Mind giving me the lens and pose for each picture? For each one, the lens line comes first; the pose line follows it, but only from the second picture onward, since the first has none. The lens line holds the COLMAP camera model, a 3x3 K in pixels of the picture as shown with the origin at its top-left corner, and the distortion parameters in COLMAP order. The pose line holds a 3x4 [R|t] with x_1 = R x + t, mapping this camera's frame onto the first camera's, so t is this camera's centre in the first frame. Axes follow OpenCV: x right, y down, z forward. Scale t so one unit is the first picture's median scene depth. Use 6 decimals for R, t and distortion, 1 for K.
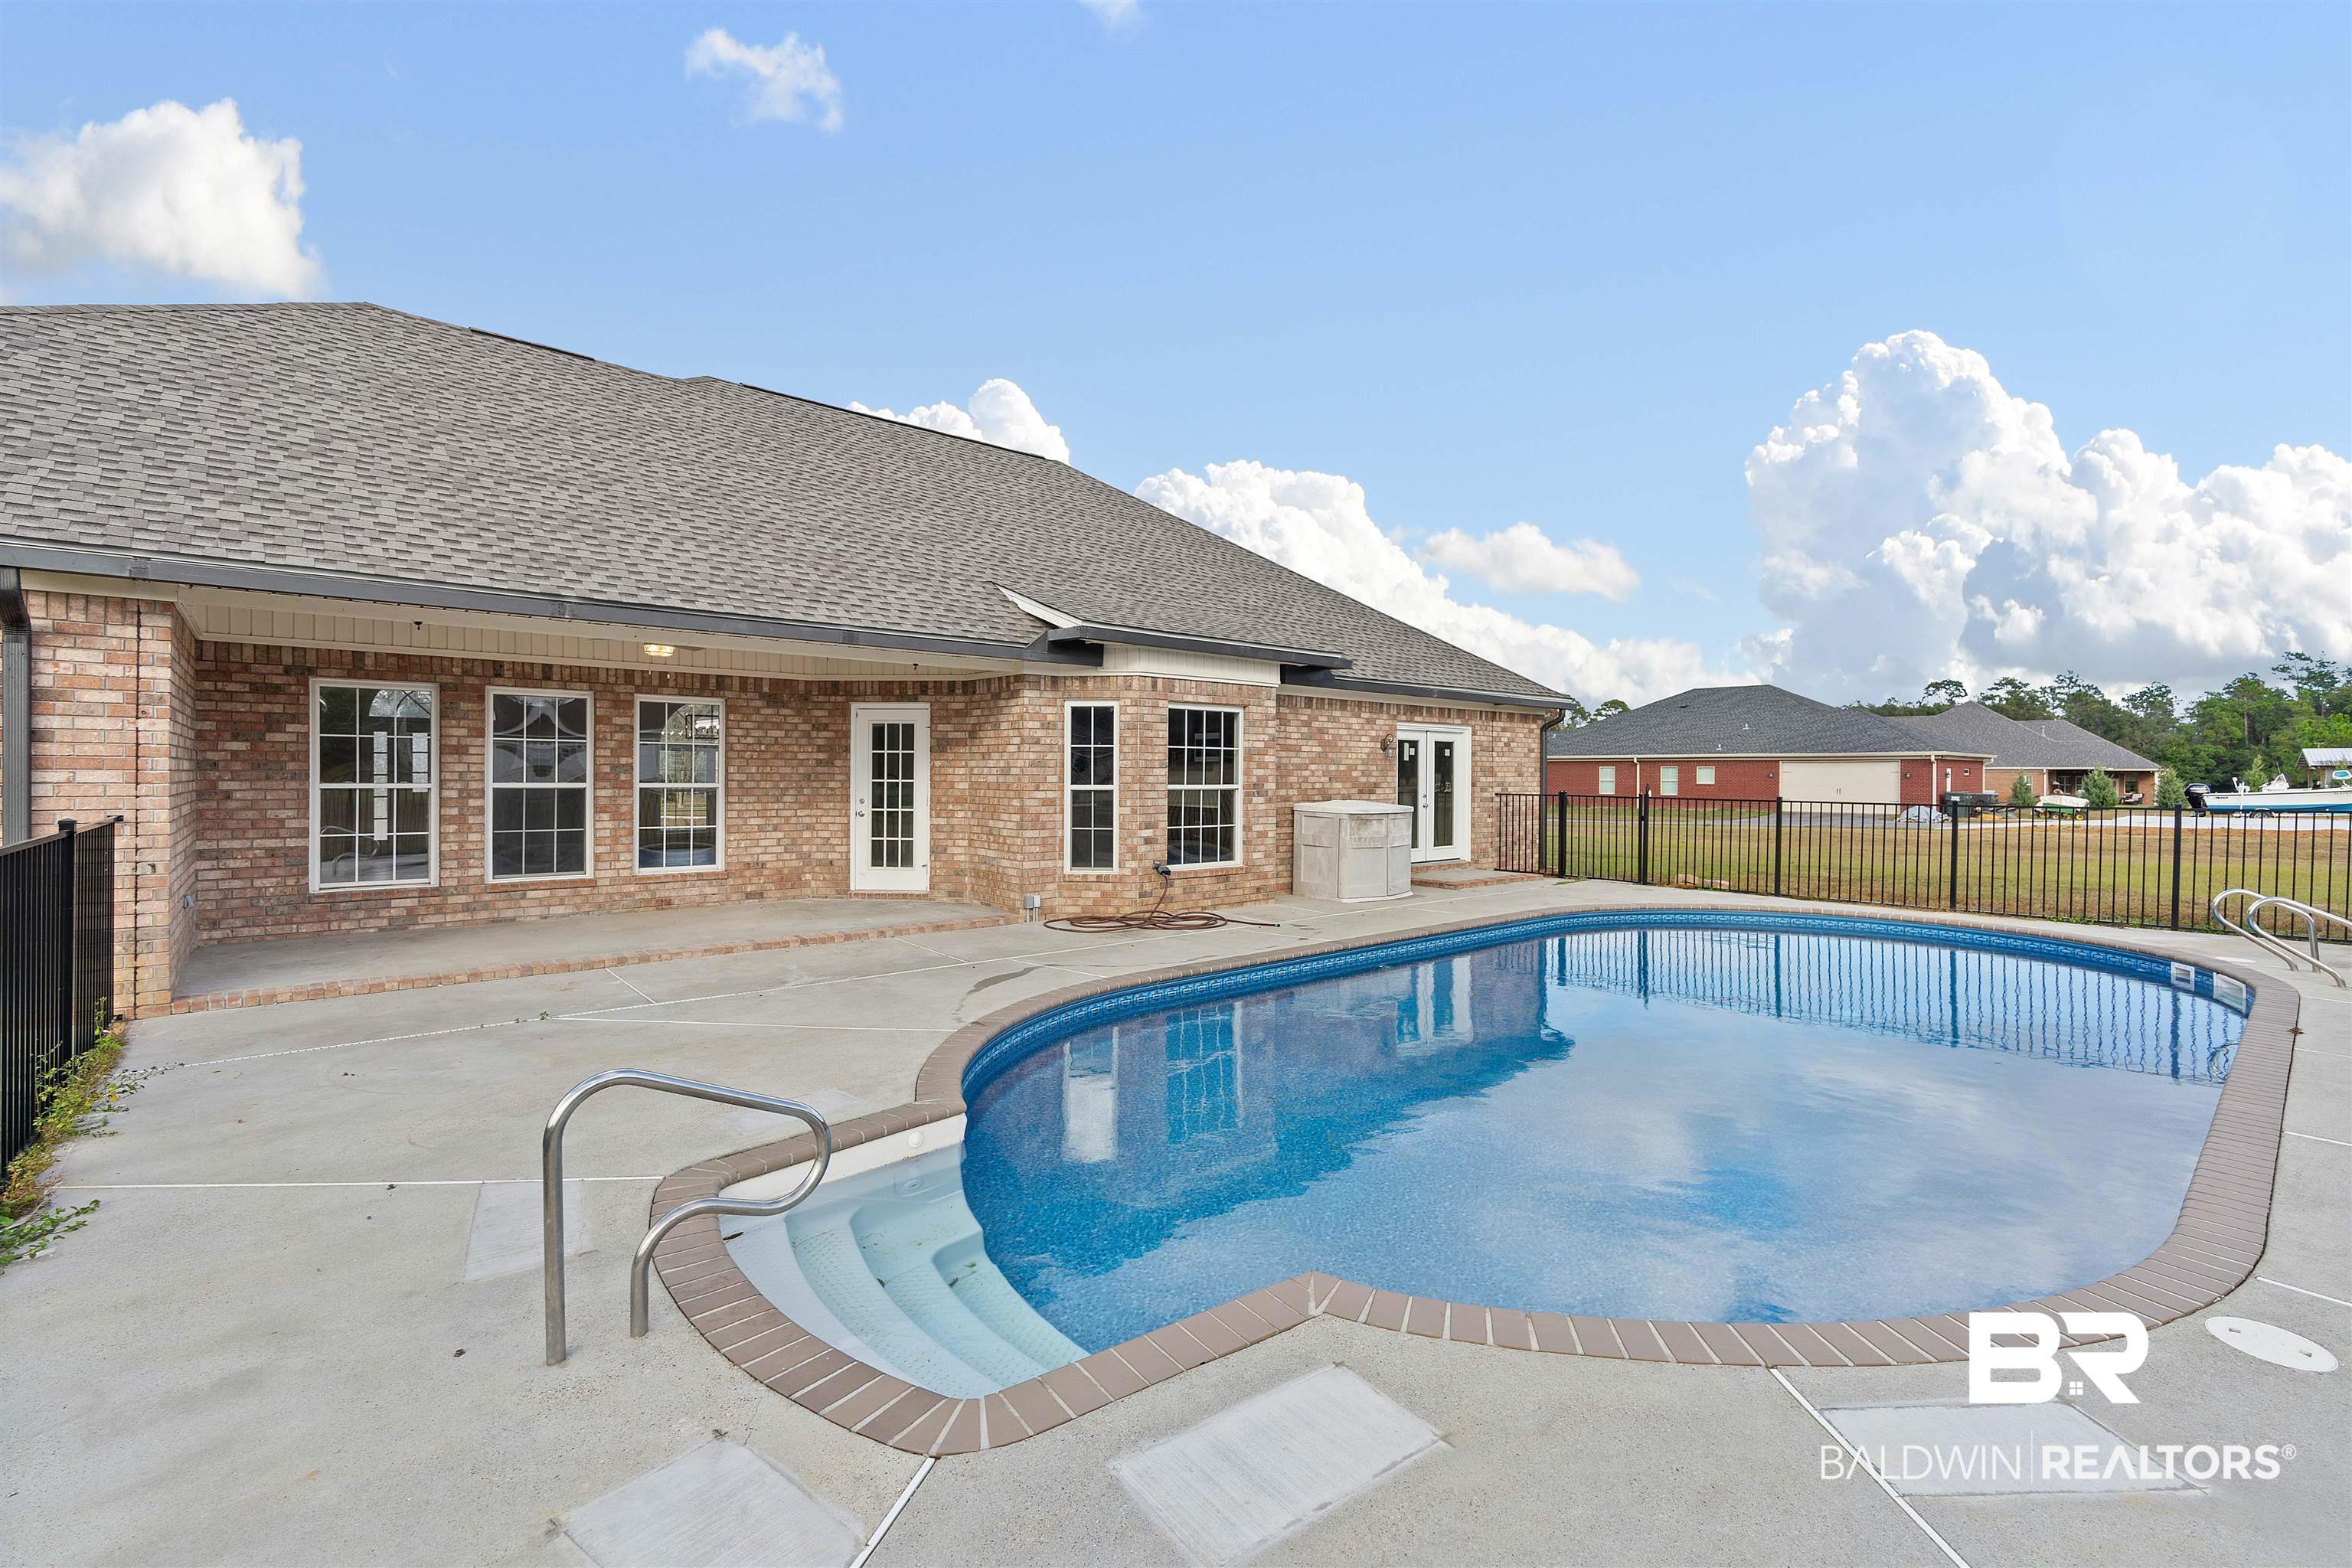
lens RADIAL K [[1027.6, 0, 1178.8], [0, 1027.6, 779.1], [0, 0, 1]] dist [-0.004318, -0.000488]
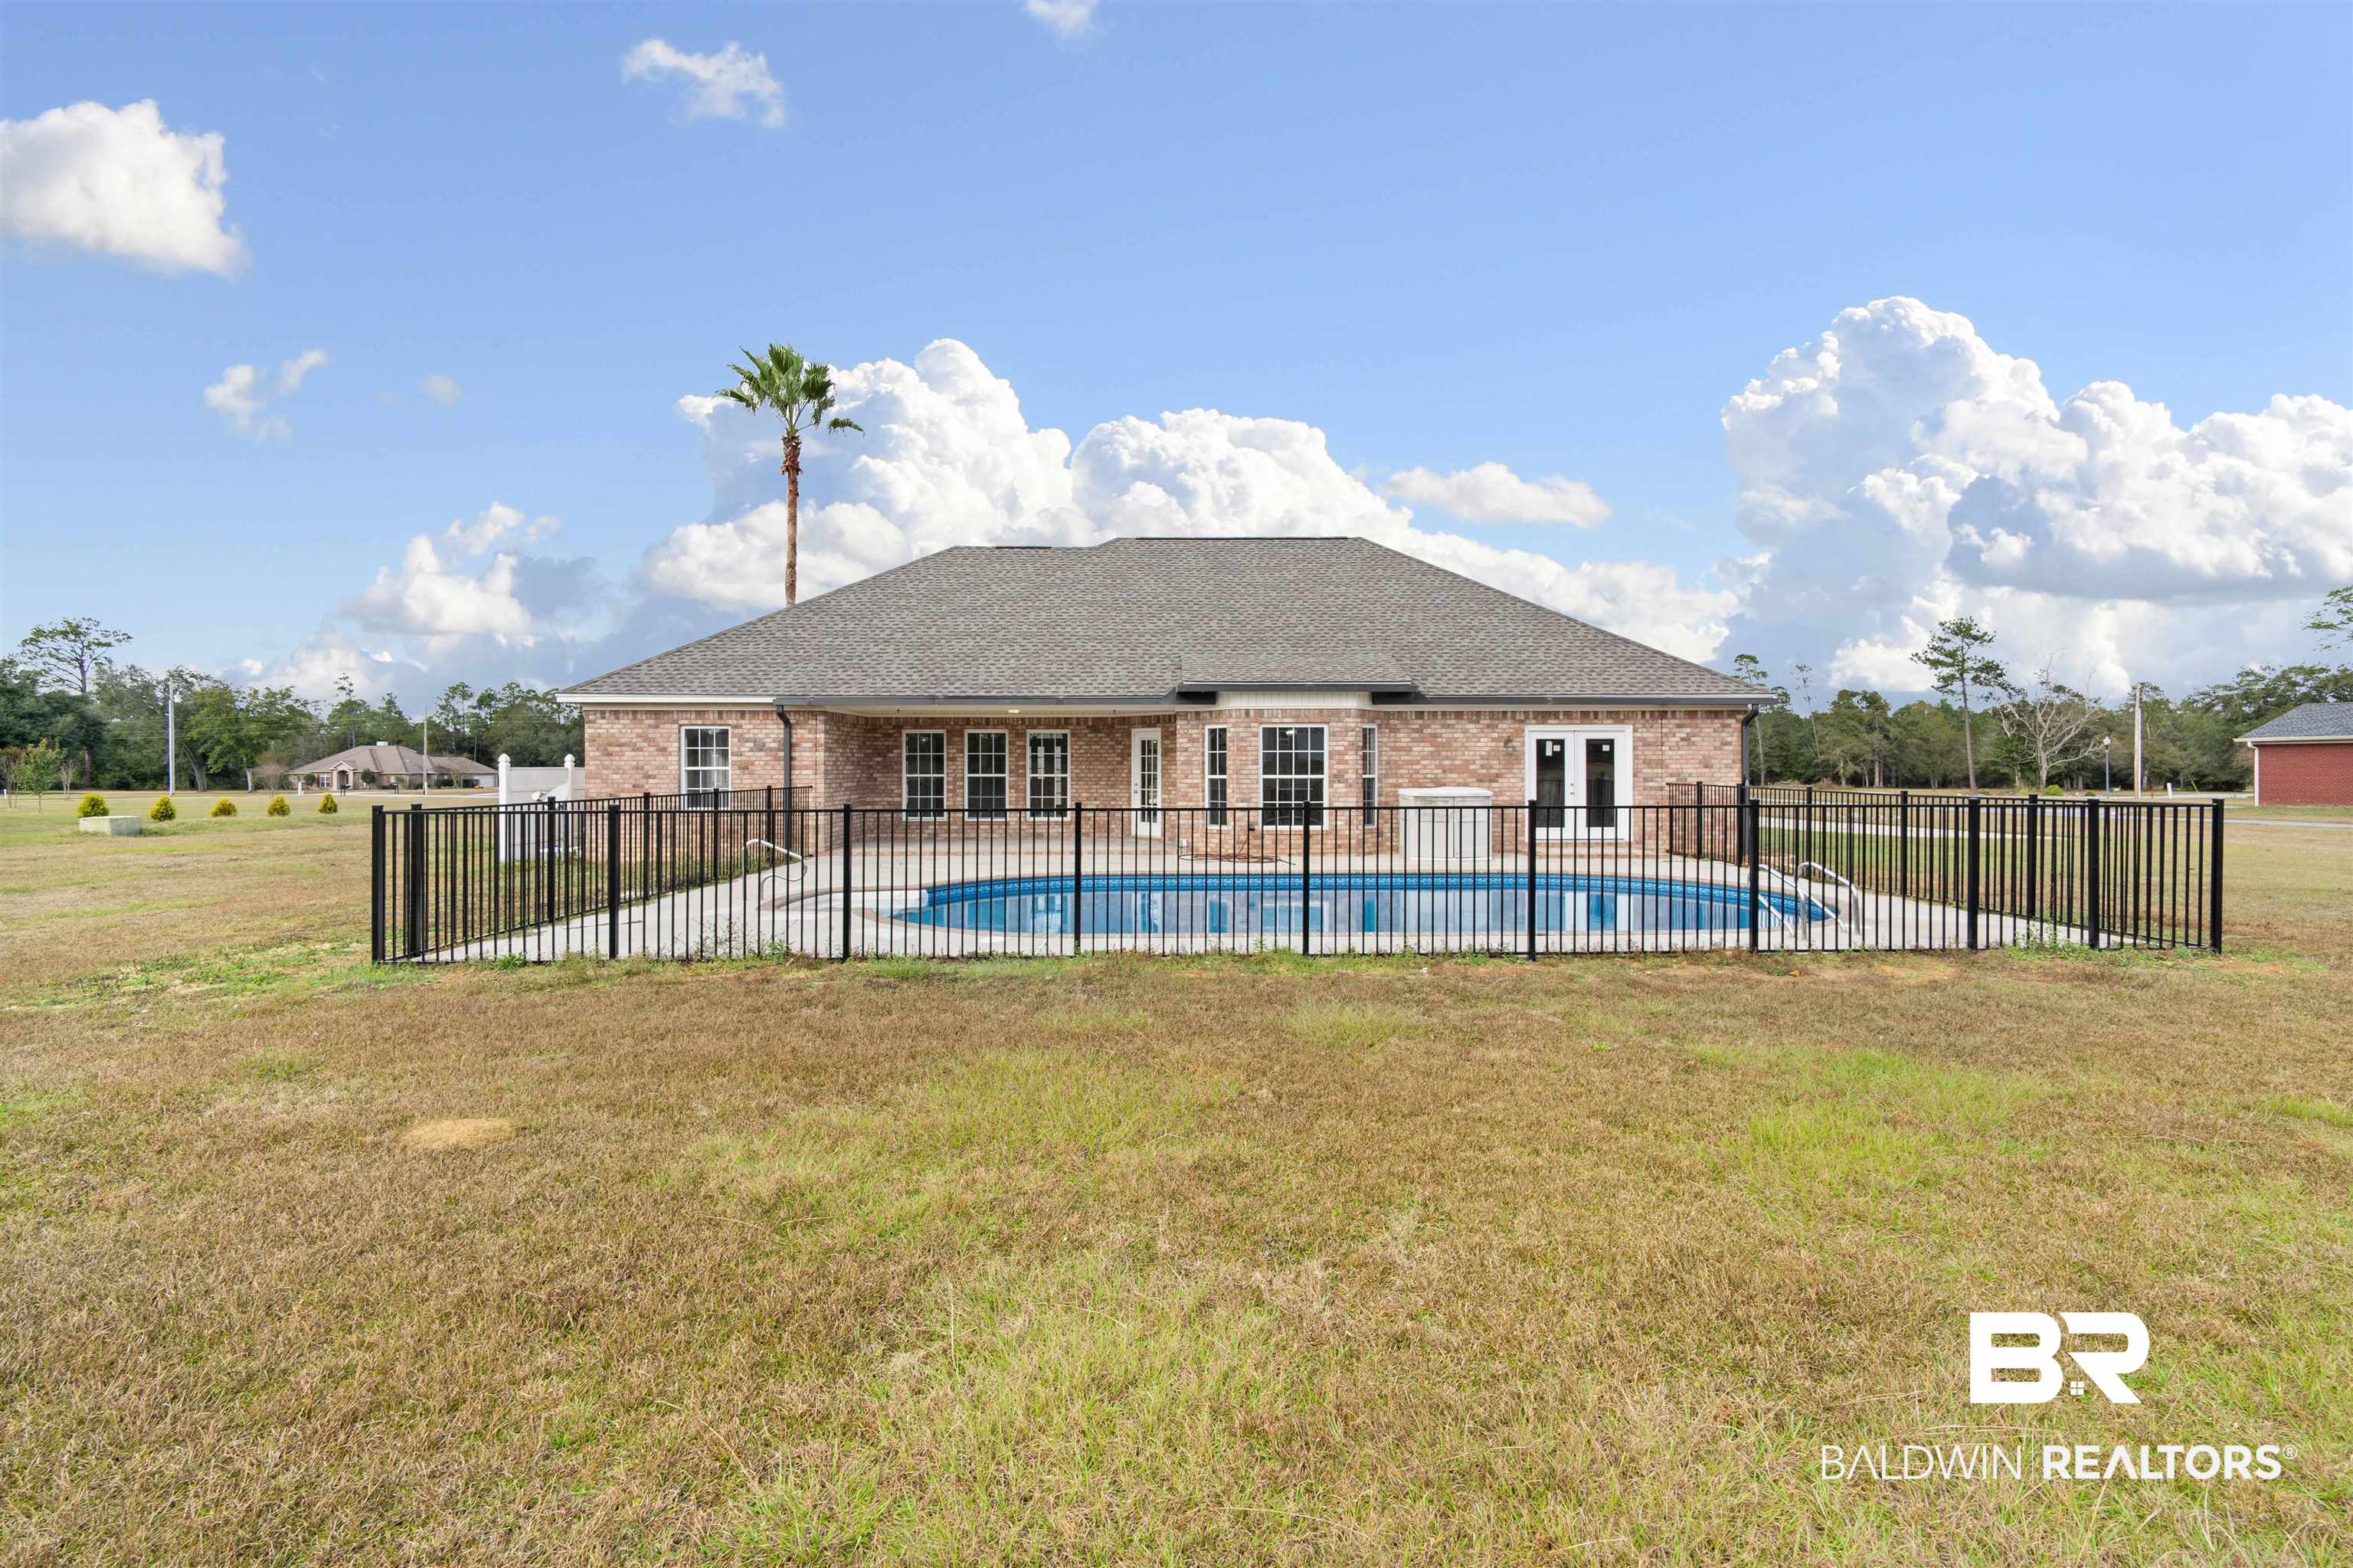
lens RADIAL K [[1028.1, 0, 1185.6], [0, 1028.1, 777.3], [0, 0, 1]] dist [-0.004318, -0.000488]
pose [[0.757898, 0.000599, -0.652373, 0.909287], [0.002834, 0.999987, 0.004211, 0.001707], [0.652367, -0.005040, 0.757886, -0.283284]]
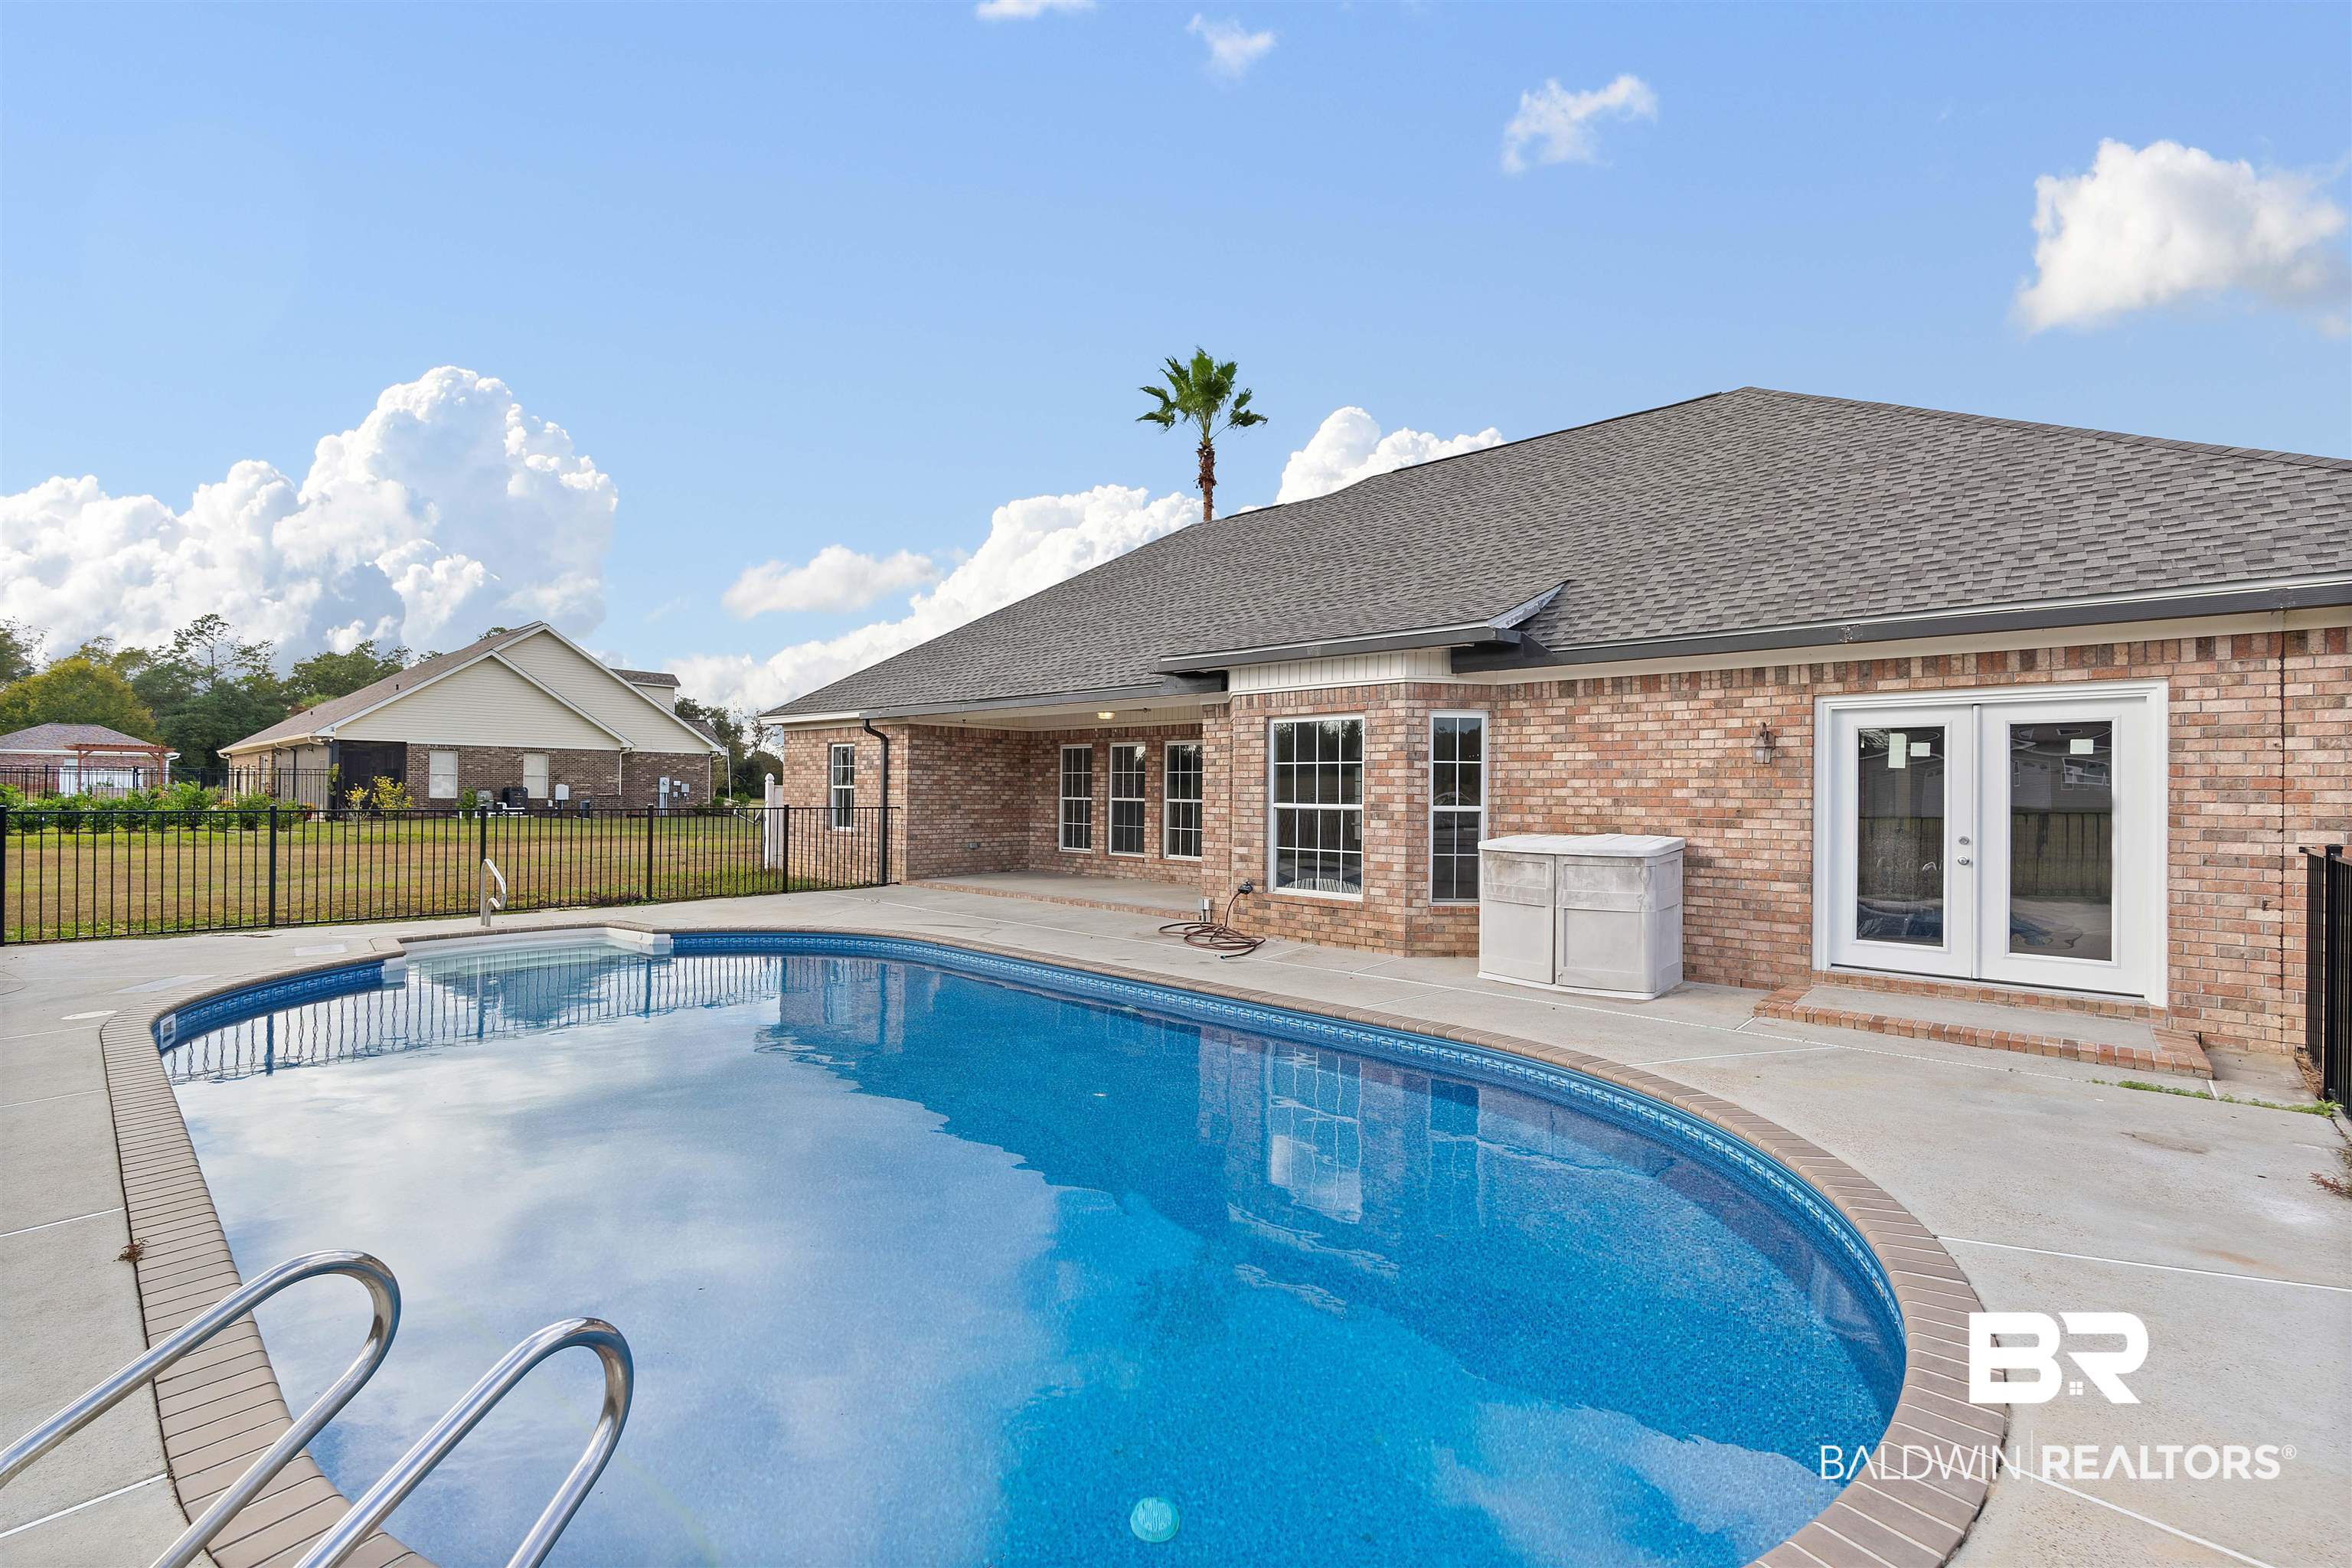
lens RADIAL K [[1014.3, 0, 1178.2], [0, 1014.3, 788.7], [0, 0, 1]] dist [-0.002797, -0.000072]
pose [[0.104519, -0.007540, -0.994494, 0.892805], [-0.013850, 0.999863, -0.009036, 0.001847], [0.994426, 0.014718, 0.104400, 0.779556]]
